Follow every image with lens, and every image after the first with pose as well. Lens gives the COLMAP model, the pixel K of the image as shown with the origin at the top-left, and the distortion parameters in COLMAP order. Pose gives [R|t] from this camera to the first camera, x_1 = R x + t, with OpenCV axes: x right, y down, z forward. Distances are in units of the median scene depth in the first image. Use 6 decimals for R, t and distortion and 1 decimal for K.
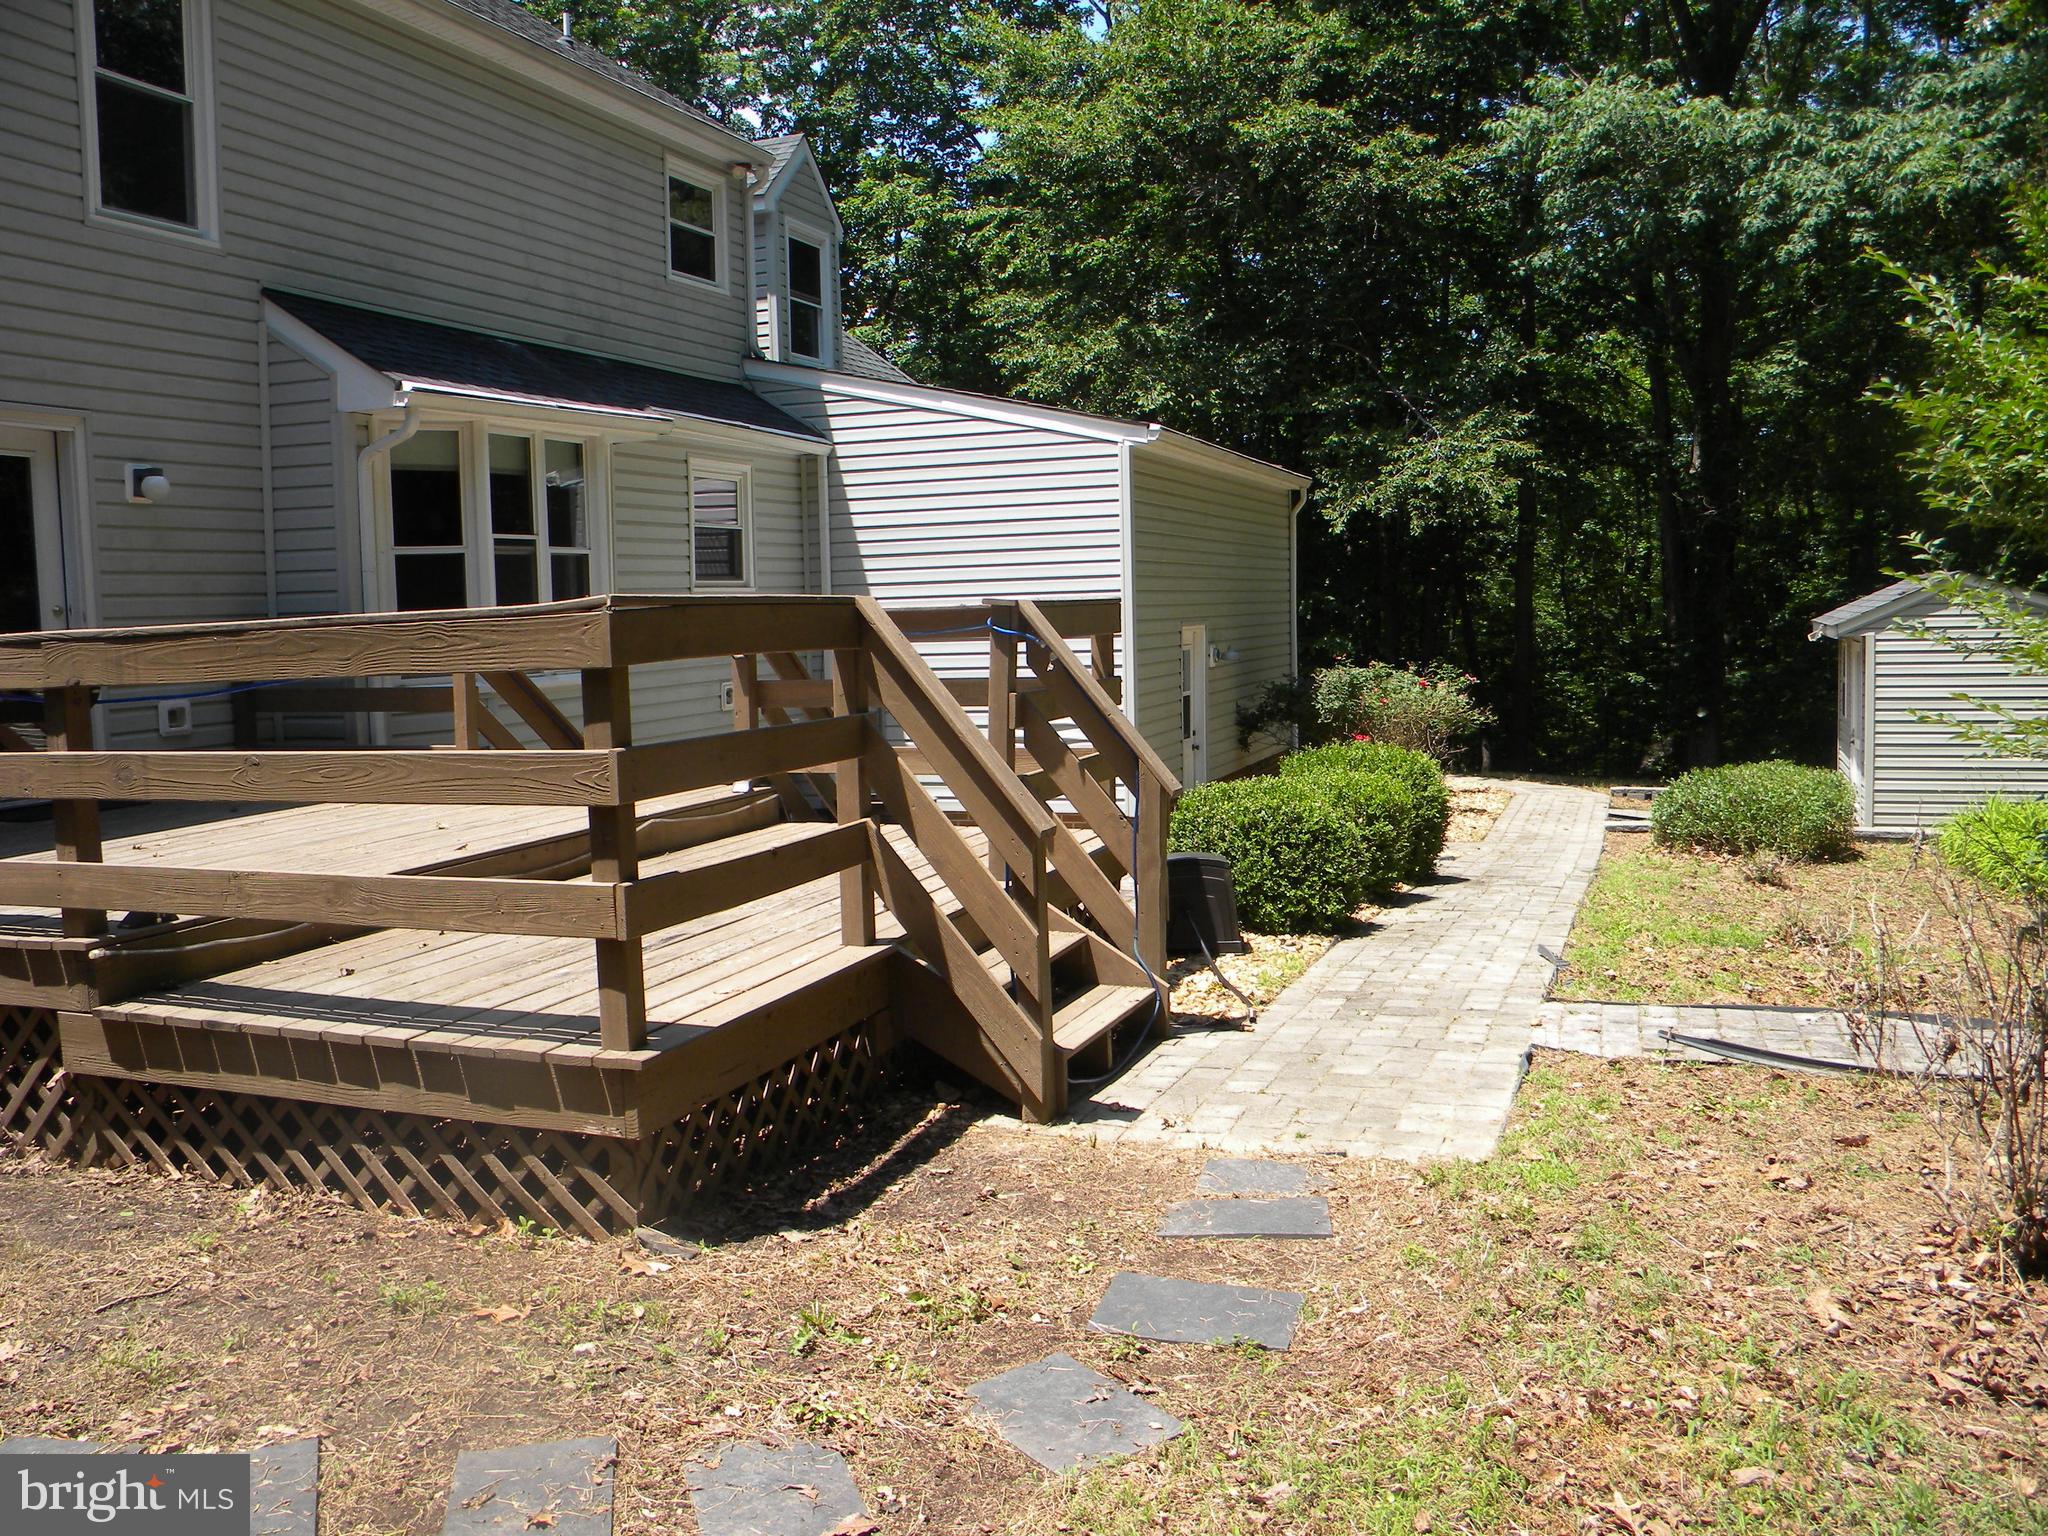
lens RADIAL K [[1717.8, 0, 1024.0], [0, 1717.8, 768.0], [0, 0, 1]] dist [-0.196195, 0.155975]
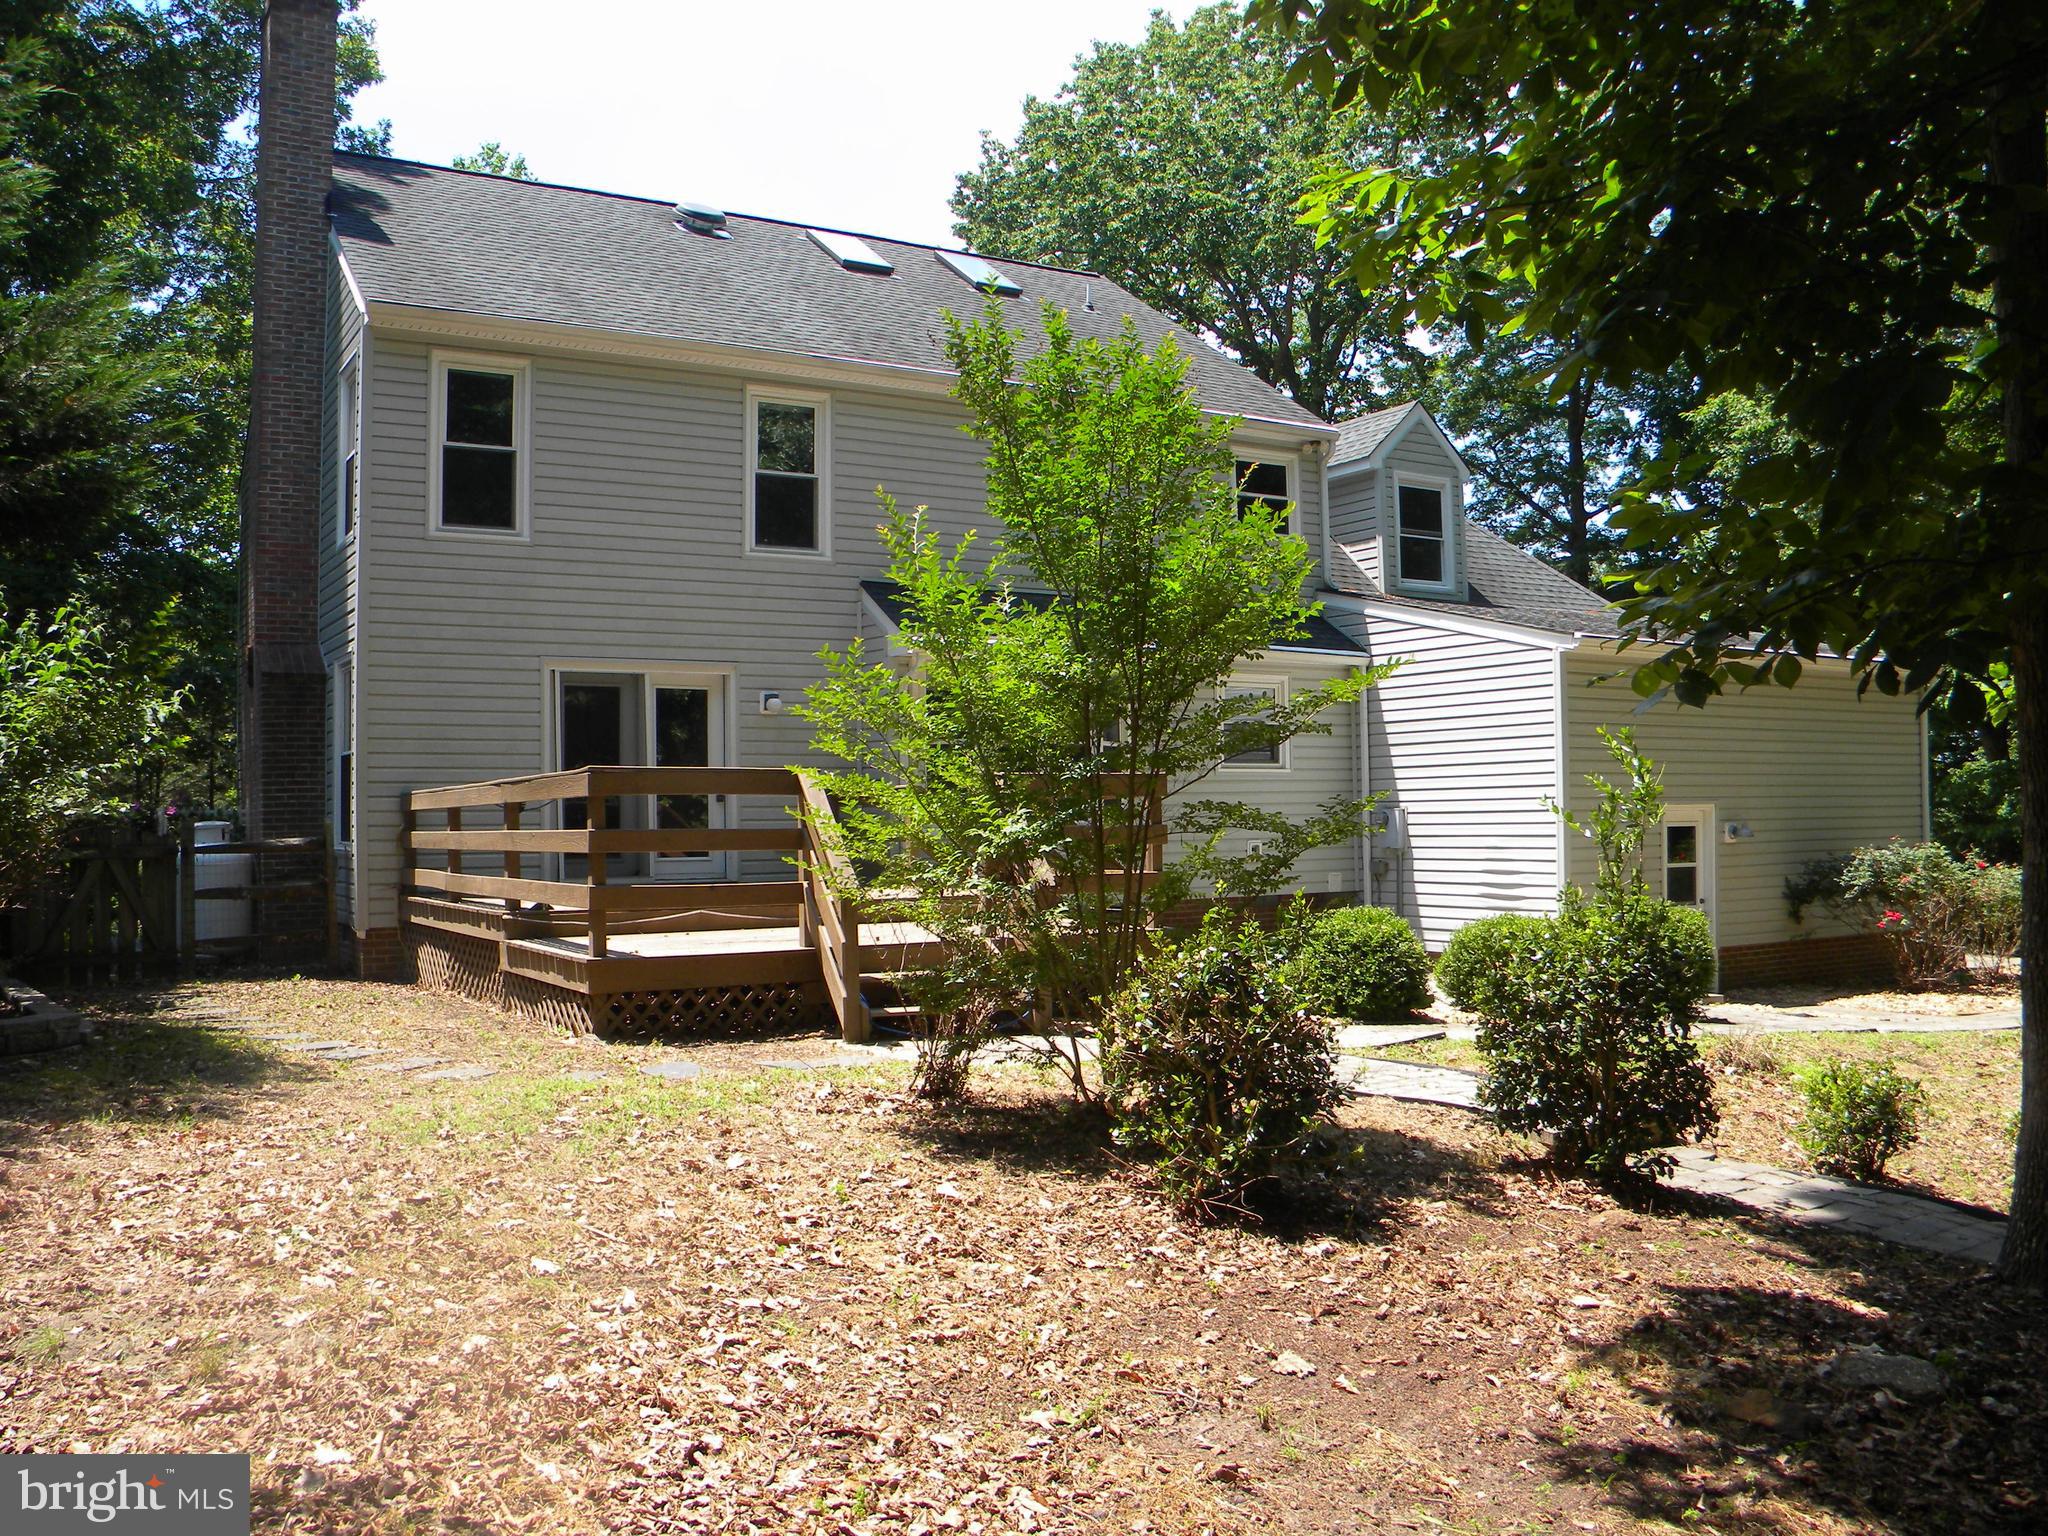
lens RADIAL K [[1717.8, 0, 1024.0], [0, 1717.8, 768.0], [0, 0, 1]] dist [-0.196195, 0.155975]
pose [[0.784032, -0.000268, -0.620720, 0.732418], [-0.068021, 0.993940, -0.086347, 0.029766], [0.616982, 0.109921, 0.779263, -0.213538]]
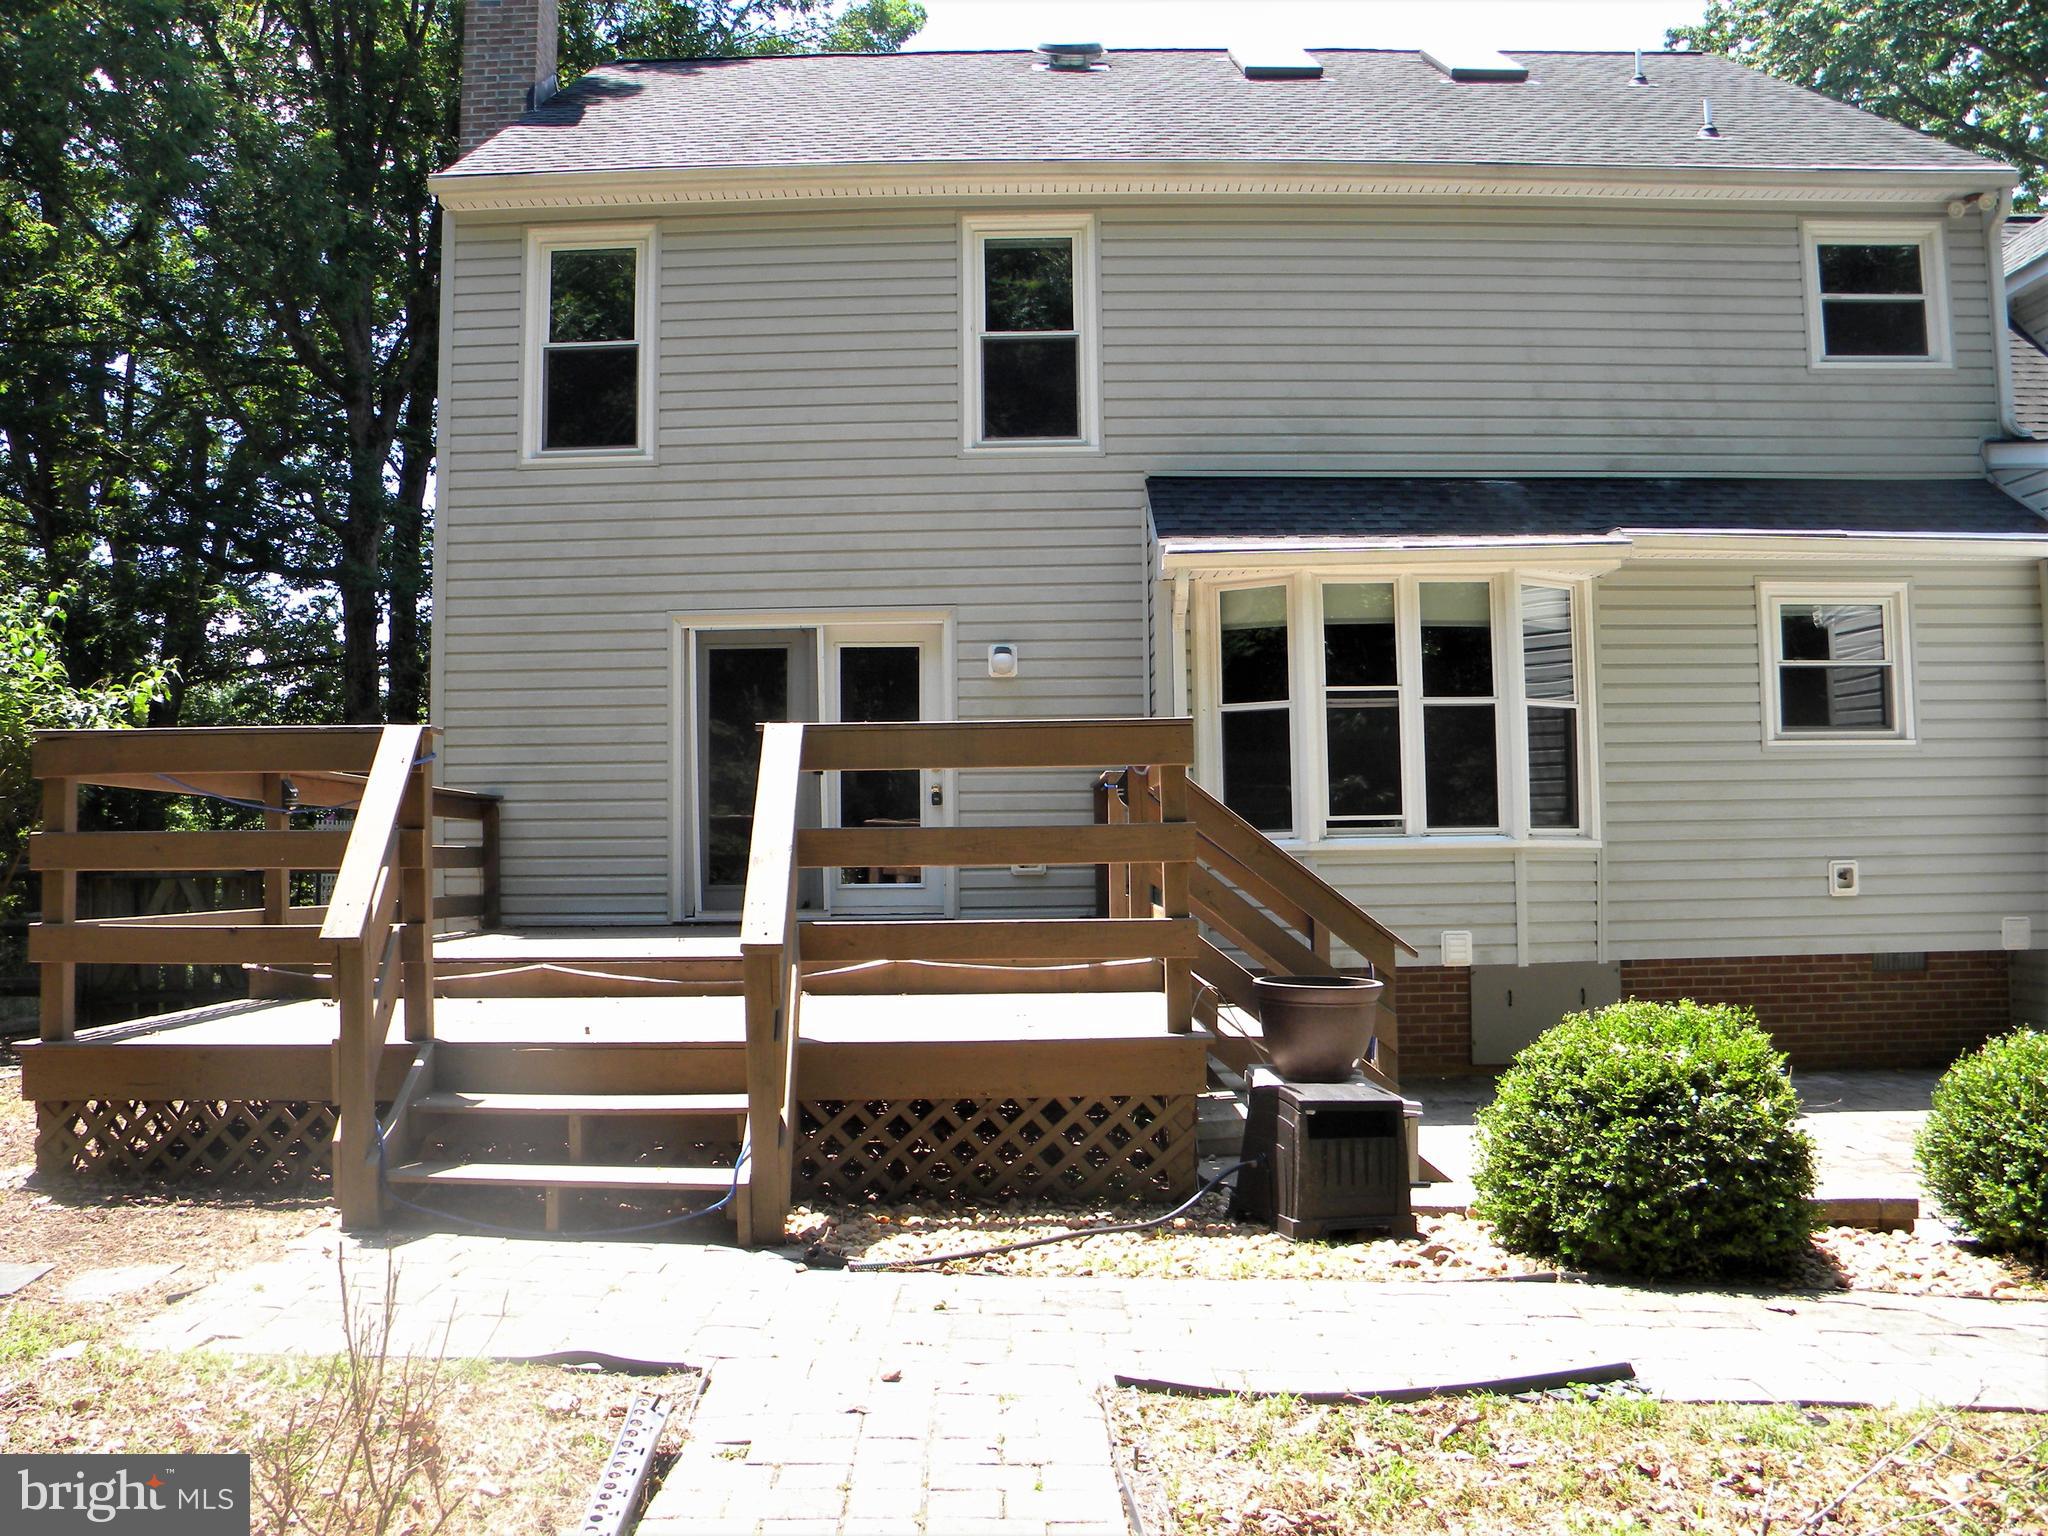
lens RADIAL K [[1717.8, 0, 1024.0], [0, 1717.8, 768.0], [0, 0, 1]] dist [-0.196195, 0.155975]
pose [[0.340227, -0.025744, -0.939991, 0.594412], [-0.086616, 0.994518, -0.058588, -0.022327], [0.936346, 0.101352, 0.336132, 0.560035]]
